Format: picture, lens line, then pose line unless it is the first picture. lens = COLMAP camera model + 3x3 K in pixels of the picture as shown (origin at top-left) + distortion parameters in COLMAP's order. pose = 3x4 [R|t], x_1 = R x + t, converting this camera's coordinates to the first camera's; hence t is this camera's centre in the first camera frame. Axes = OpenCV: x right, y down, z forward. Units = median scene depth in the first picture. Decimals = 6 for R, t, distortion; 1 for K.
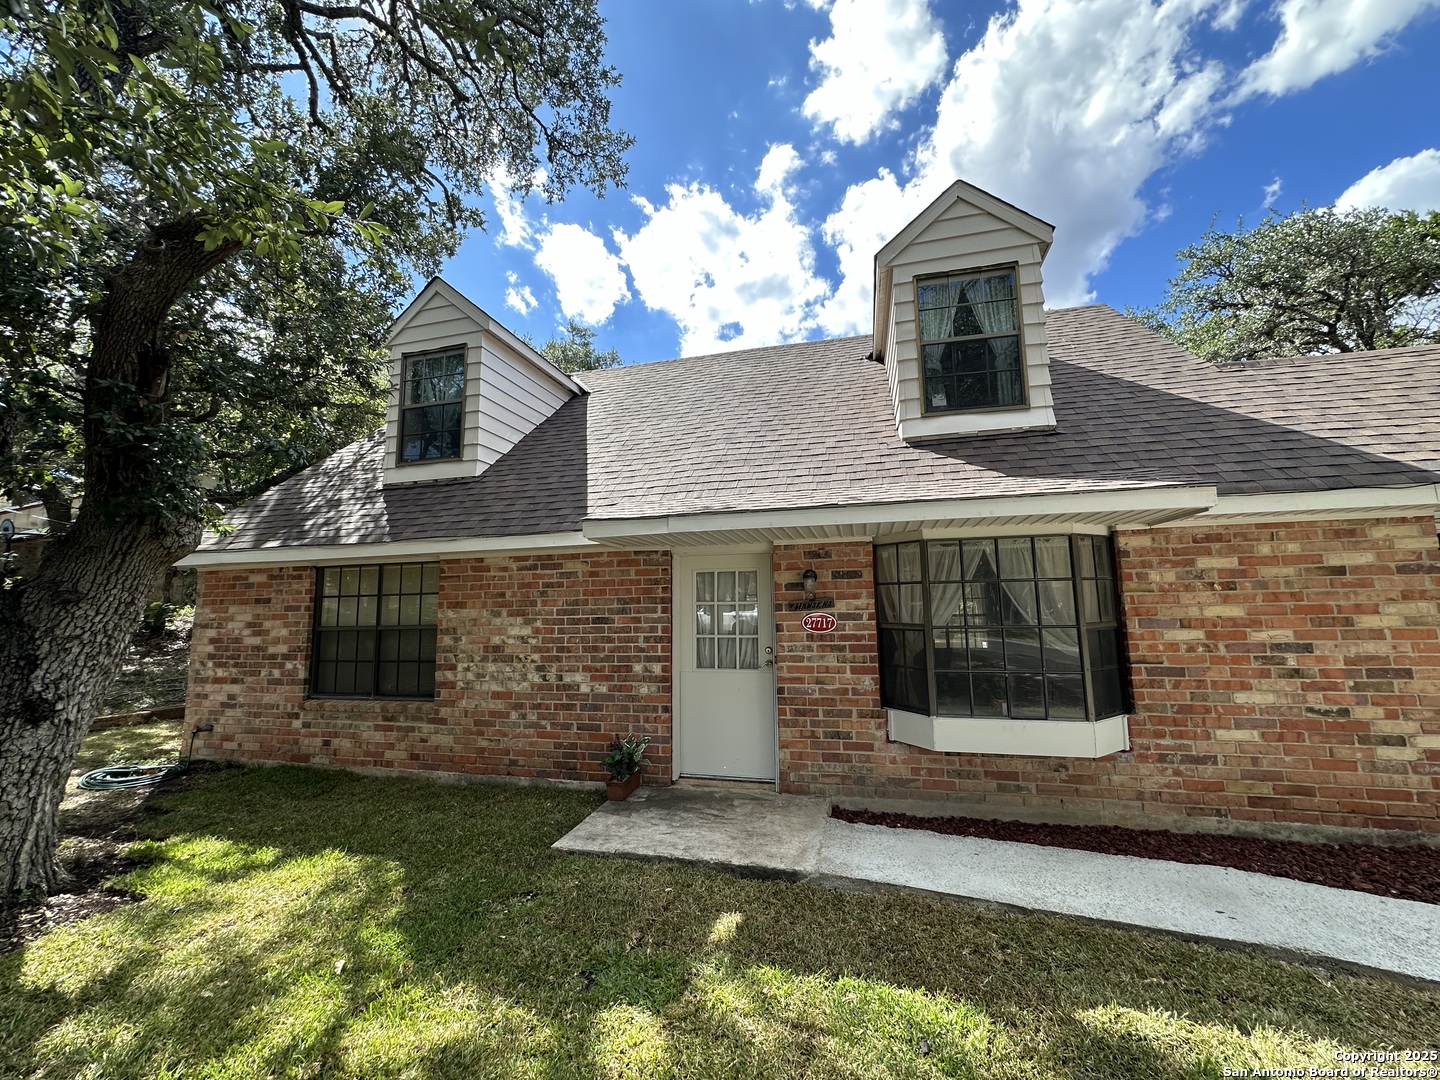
lens RADIAL K [[564.5, 0, 721.9], [0, 564.5, 537.7], [0, 0, 1]] dist [-0.003249, 0.000449]
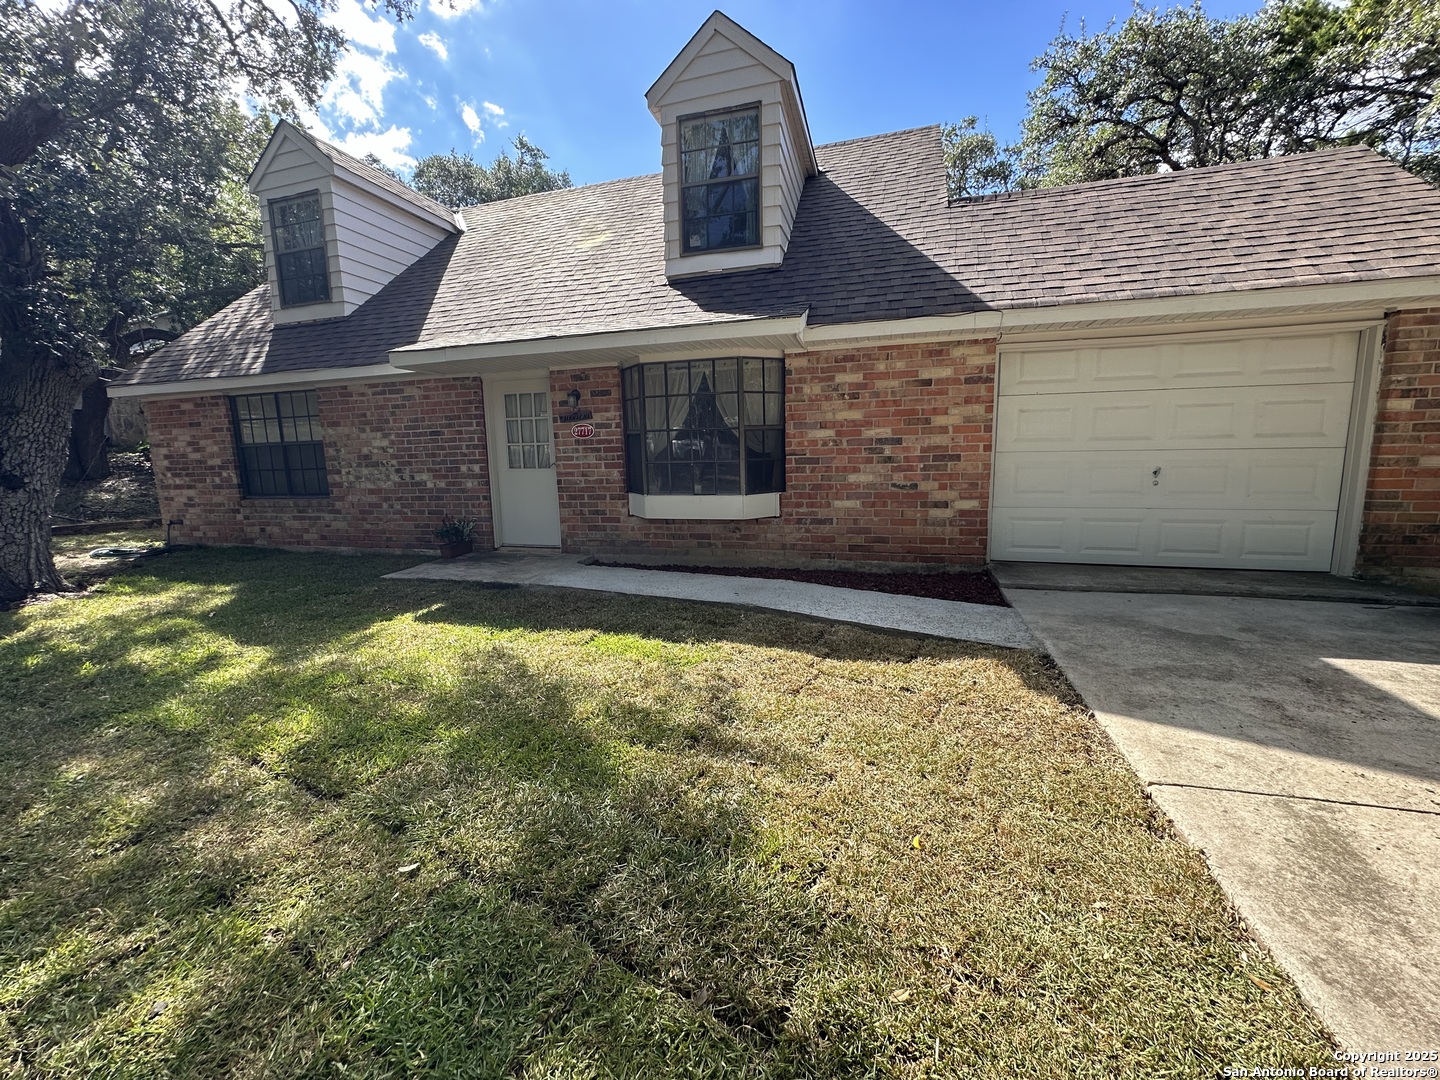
lens RADIAL K [[564.5, 0, 721.6], [0, 564.5, 532.8], [0, 0, 1]] dist [-0.003249, 0.000449]
pose [[0.999452, -0.004406, -0.032802, 0.524627], [0.013015, 0.963571, 0.267136, 0.030917], [0.030430, -0.267417, 0.963100, -0.317256]]
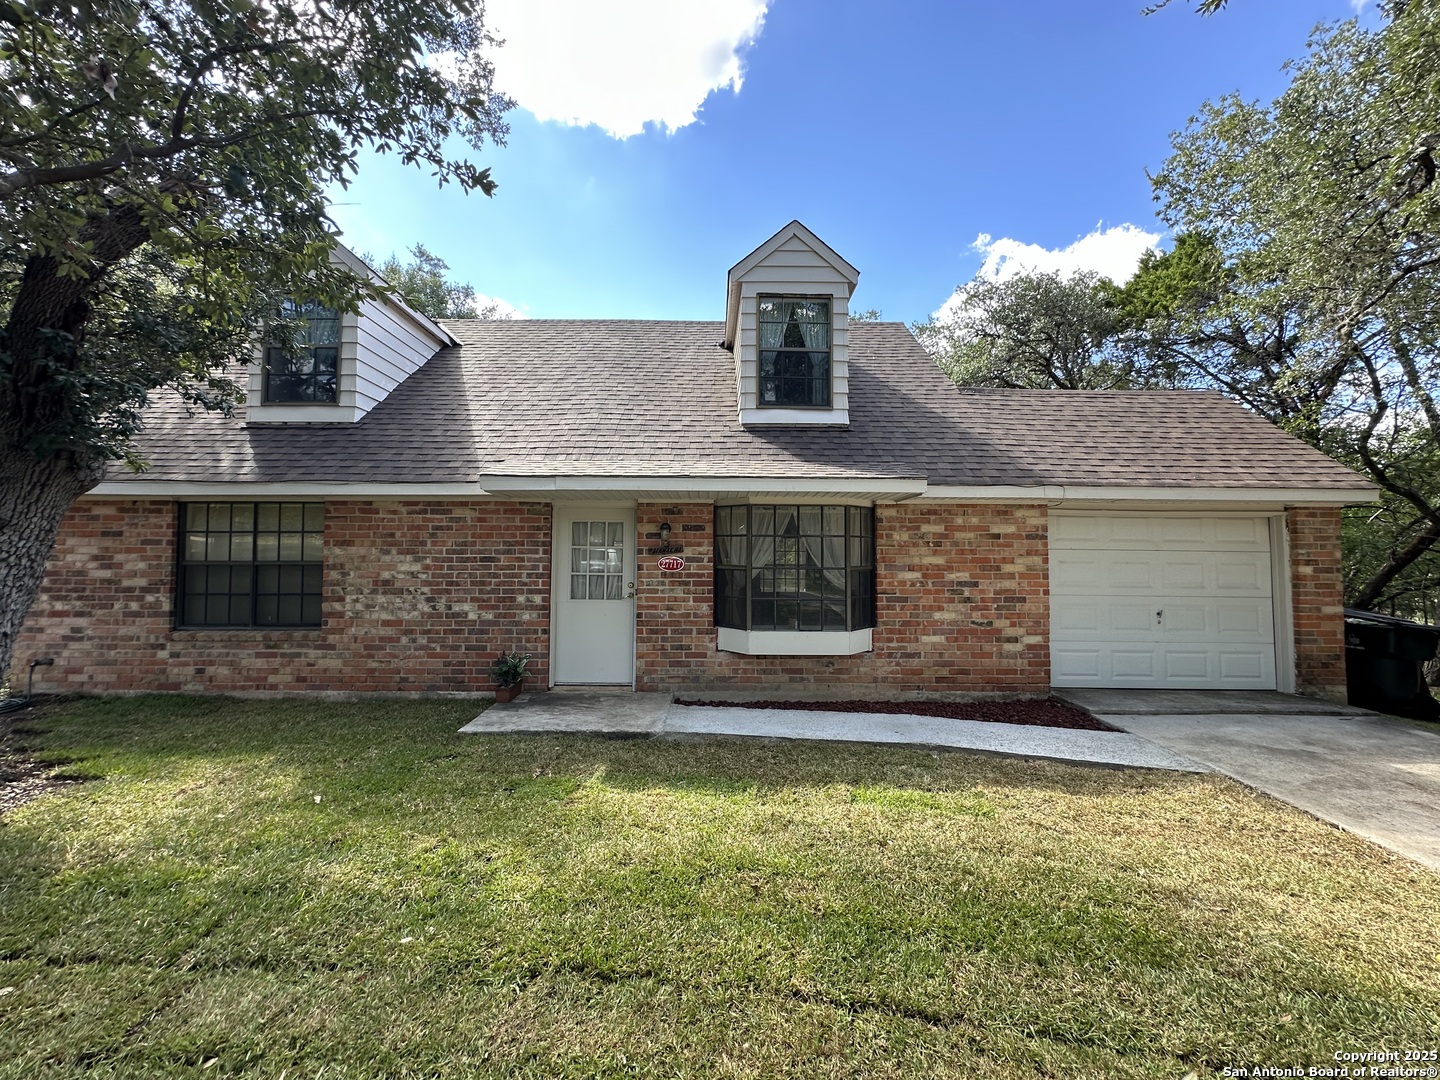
lens RADIAL K [[564.5, 0, 716.9], [0, 564.5, 535.9], [0, 0, 1]] dist [-0.003249, 0.000449]
pose [[0.966787, 0.031422, 0.253645, -0.056385], [-0.052186, 0.995775, 0.075553, -0.017035], [-0.250200, -0.086280, 0.964342, -0.270390]]
